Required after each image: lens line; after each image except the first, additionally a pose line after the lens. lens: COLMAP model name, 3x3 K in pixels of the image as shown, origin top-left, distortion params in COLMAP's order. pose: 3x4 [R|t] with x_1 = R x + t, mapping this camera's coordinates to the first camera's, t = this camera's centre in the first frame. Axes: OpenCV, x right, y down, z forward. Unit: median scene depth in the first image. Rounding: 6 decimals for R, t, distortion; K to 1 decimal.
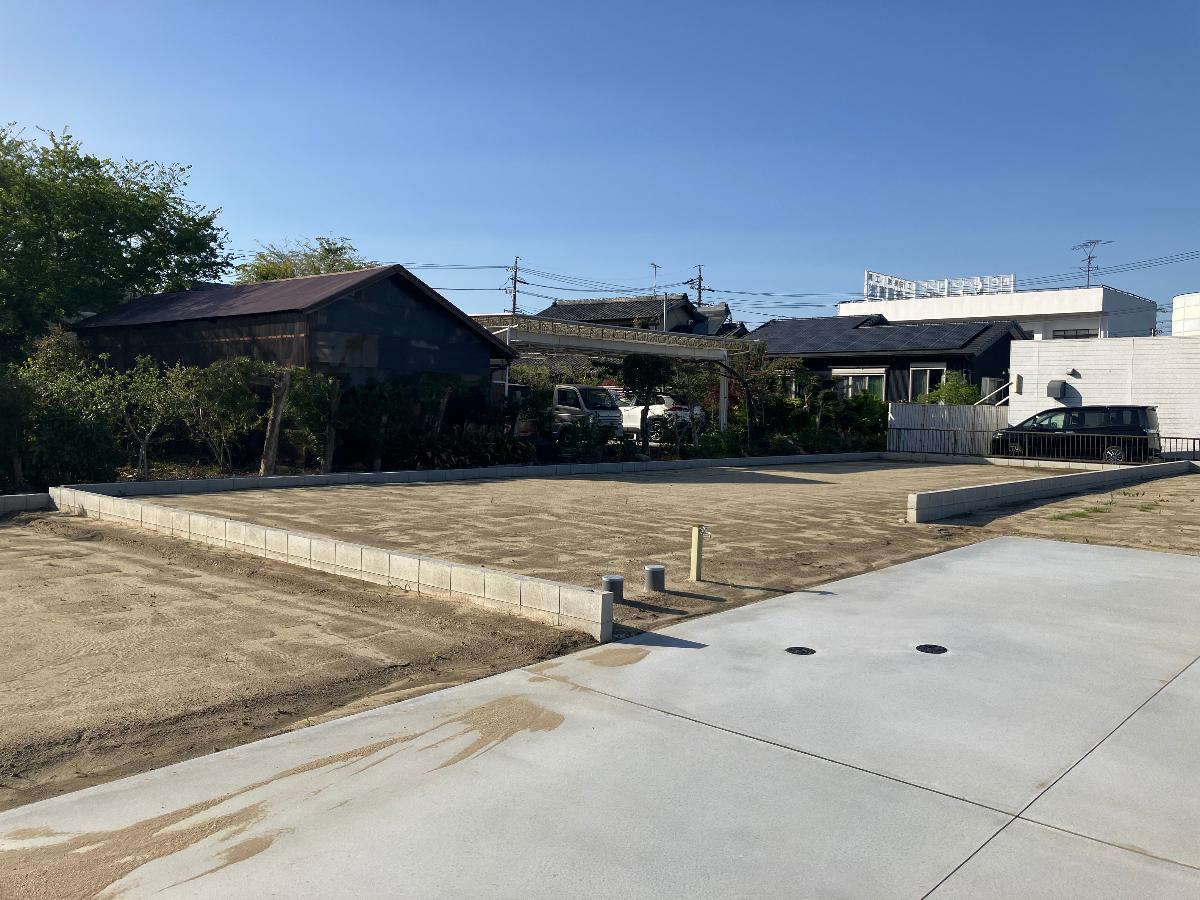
lens RADIAL K [[973.6, 0, 600.0], [0, 973.6, 450.0], [0, 0, 1]] dist [0.002188, -0.011595]
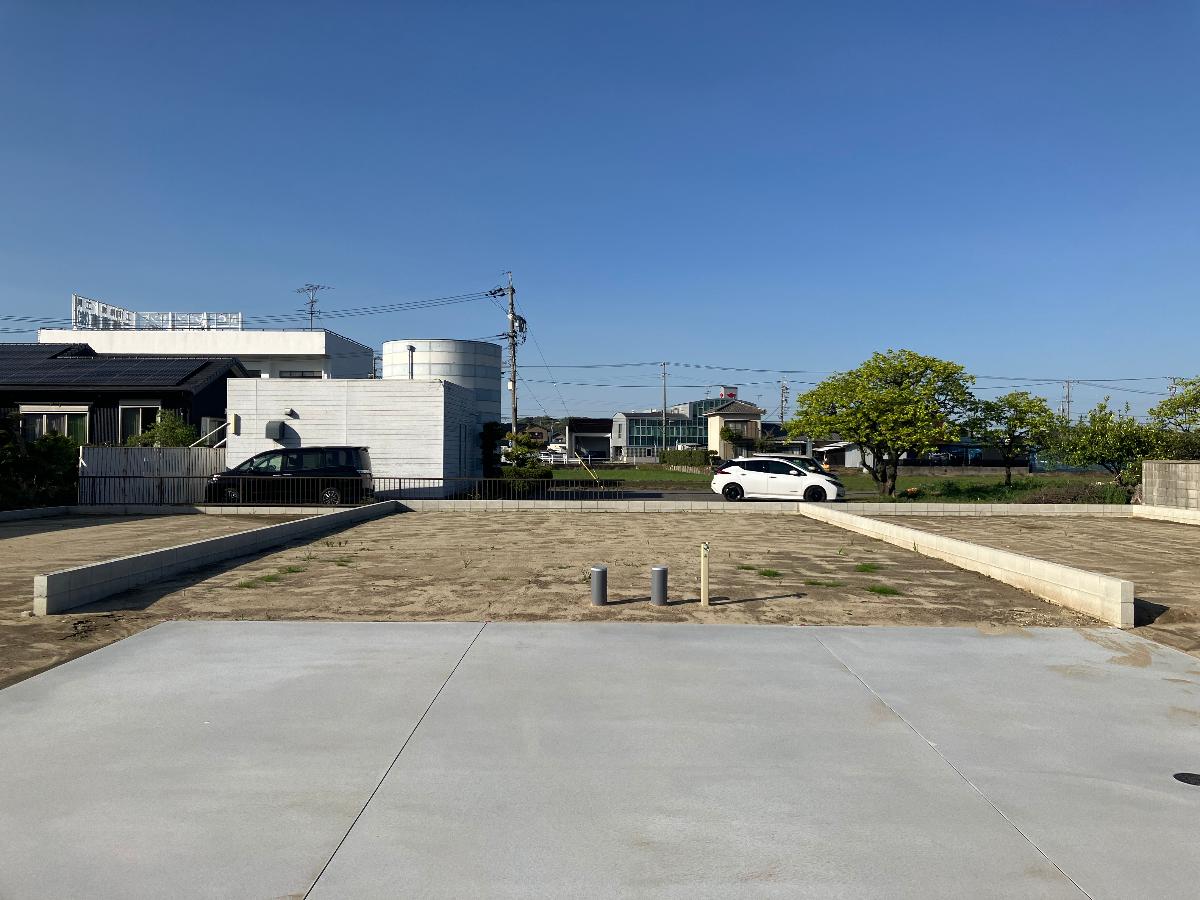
lens RADIAL K [[973.6, 0, 600.0], [0, 973.6, 450.0], [0, 0, 1]] dist [0.002188, -0.011595]
pose [[0.739638, -0.013046, 0.672879, 0.061366], [0.040962, 0.998831, -0.025660, -0.005266], [-0.671758, 0.046541, 0.739307, 0.078562]]
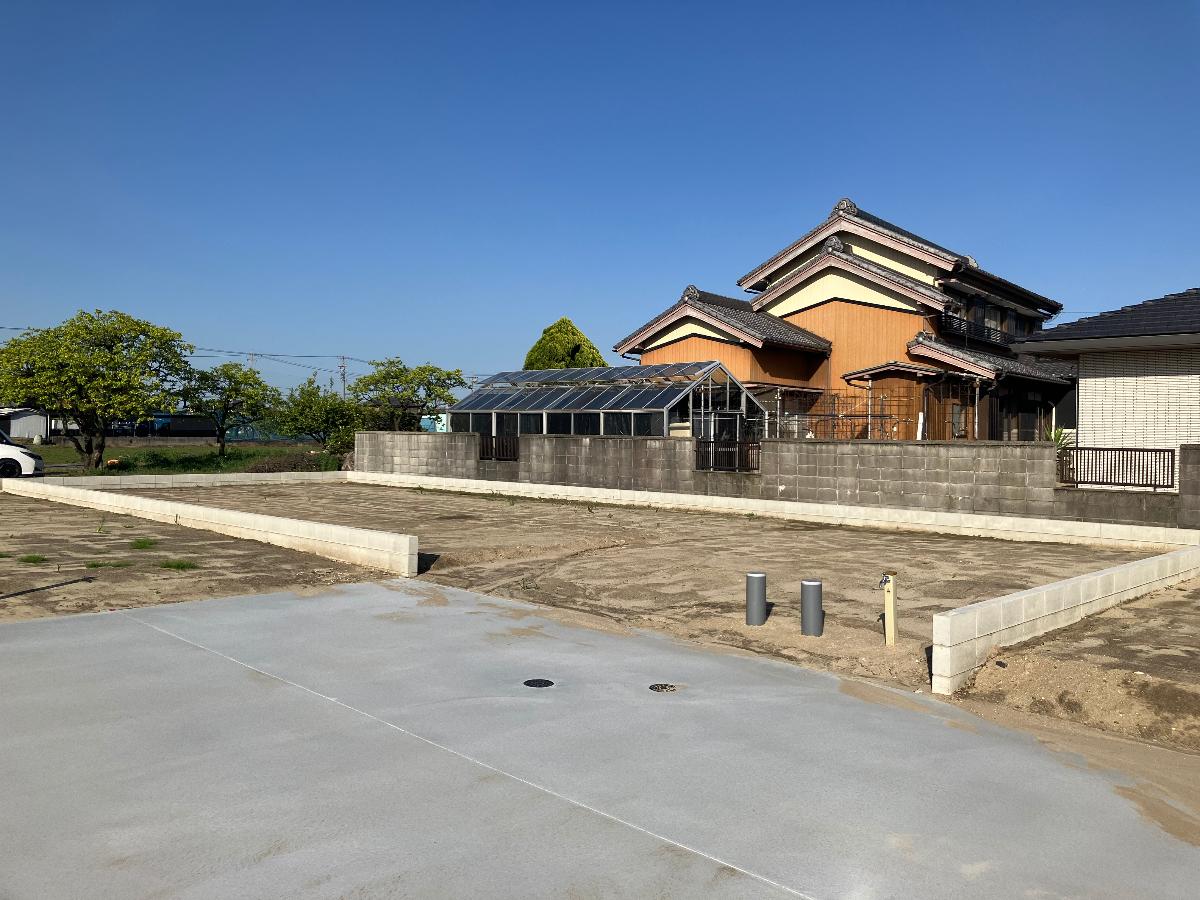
lens RADIAL K [[967.7, 0, 600.0], [0, 967.7, 450.0], [0, 0, 1]] dist [0.127830, -0.251621]
pose [[0.034729, -0.038136, 0.998669, 0.037572], [0.034335, 0.998727, 0.036944, -0.007281], [-0.998807, 0.033006, 0.035994, 0.113576]]
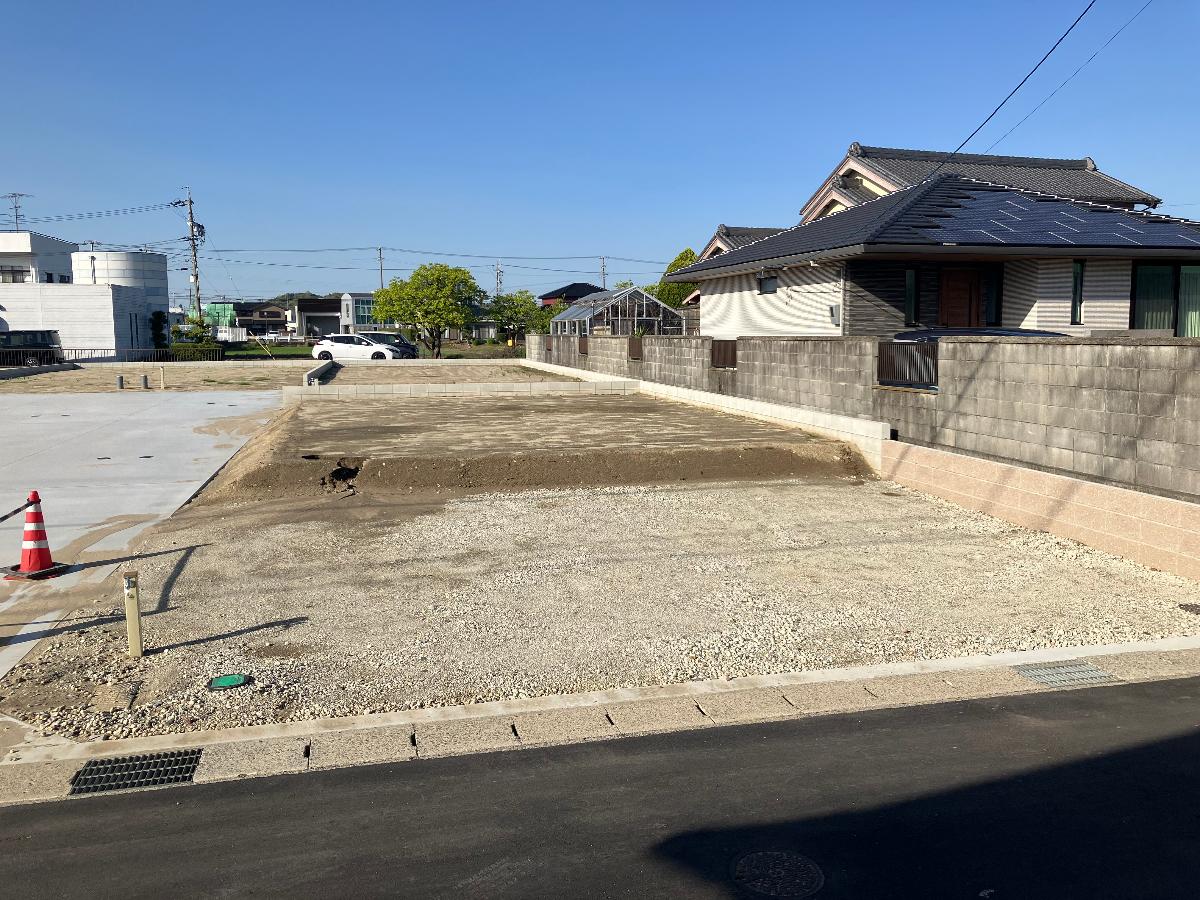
lens RADIAL K [[973.6, 0, 600.0], [0, 973.6, 450.0], [0, 0, 1]] dist [0.002188, -0.011595]
pose [[0.567335, -0.122681, 0.814297, -0.202553], [0.054987, 0.992277, 0.111185, 0.017974], [-0.821649, -0.018304, 0.569700, -0.544943]]
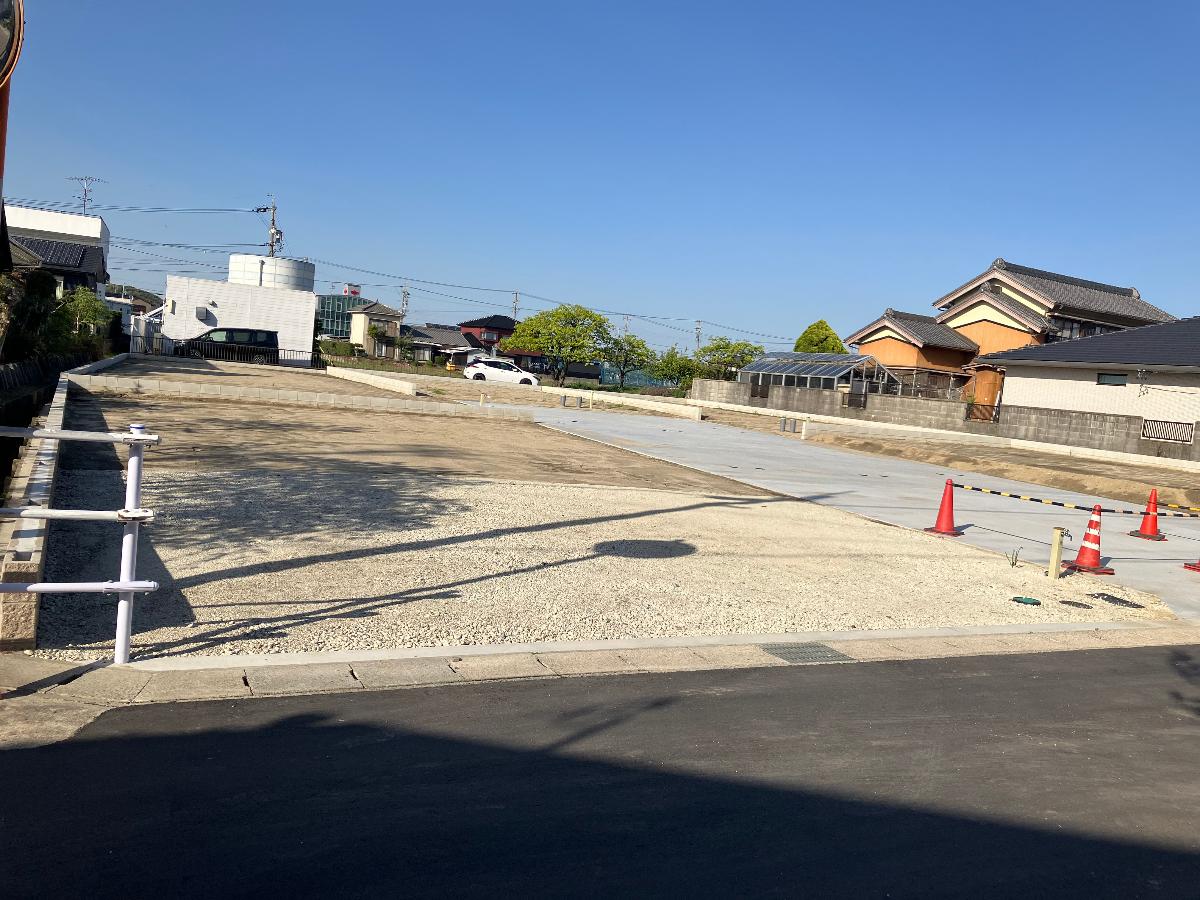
lens RADIAL K [[967.7, 0, 600.0], [0, 967.7, 450.0], [0, 0, 1]] dist [0.127830, -0.251621]
pose [[0.381979, -0.057153, 0.922402, -0.706533], [-0.043527, 0.995866, 0.079730, -0.001879], [-0.923145, -0.070604, 0.377912, -0.128981]]
